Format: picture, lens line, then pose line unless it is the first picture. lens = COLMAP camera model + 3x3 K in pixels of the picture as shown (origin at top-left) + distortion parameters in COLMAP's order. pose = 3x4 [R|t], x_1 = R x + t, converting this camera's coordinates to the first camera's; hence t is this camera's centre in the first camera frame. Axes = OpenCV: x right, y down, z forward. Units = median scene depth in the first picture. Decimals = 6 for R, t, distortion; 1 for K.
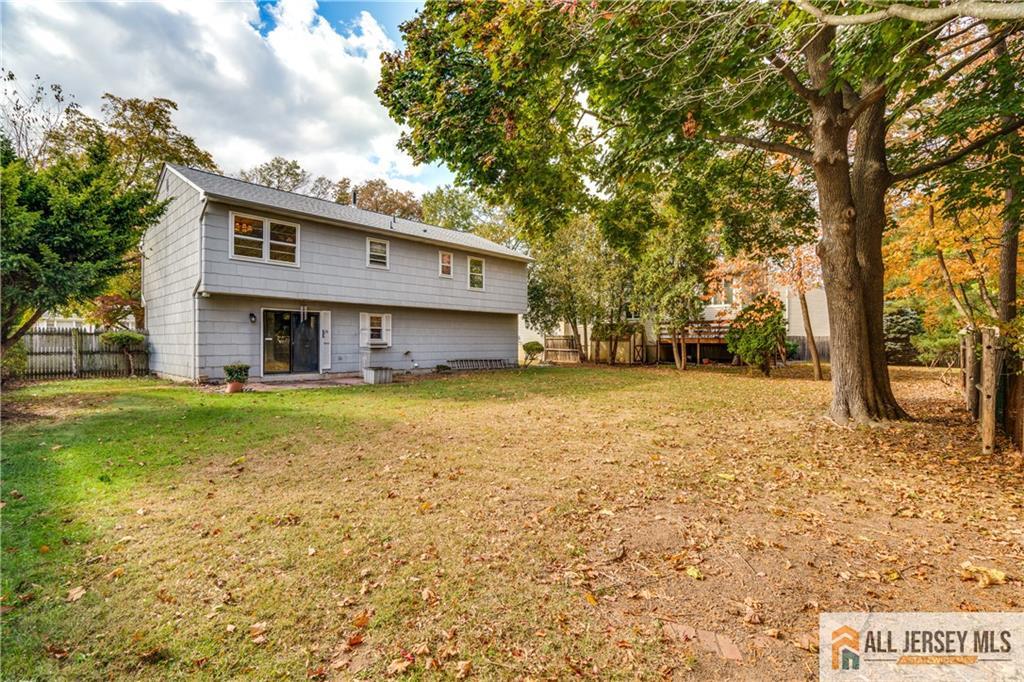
lens RADIAL K [[463.6, 0, 512.0], [0, 463.6, 341.0], [0, 0, 1]] dist [-0.002386, 0.000182]
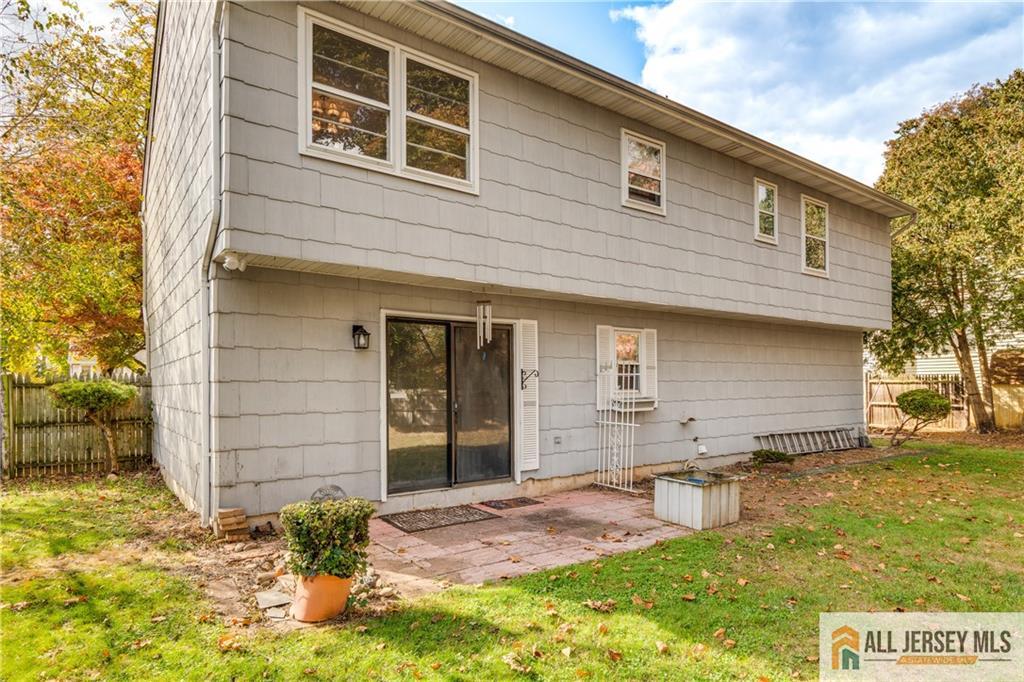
lens RADIAL K [[573.4, 0, 512.5], [0, 573.4, 377.7], [0, 0, 1]] dist [0.000935, 0.000569]
pose [[0.981728, -0.013981, -0.189775, -0.323900], [0.011744, 0.999848, -0.012906, -0.010521], [0.189926, 0.010441, 0.981743, 0.528215]]
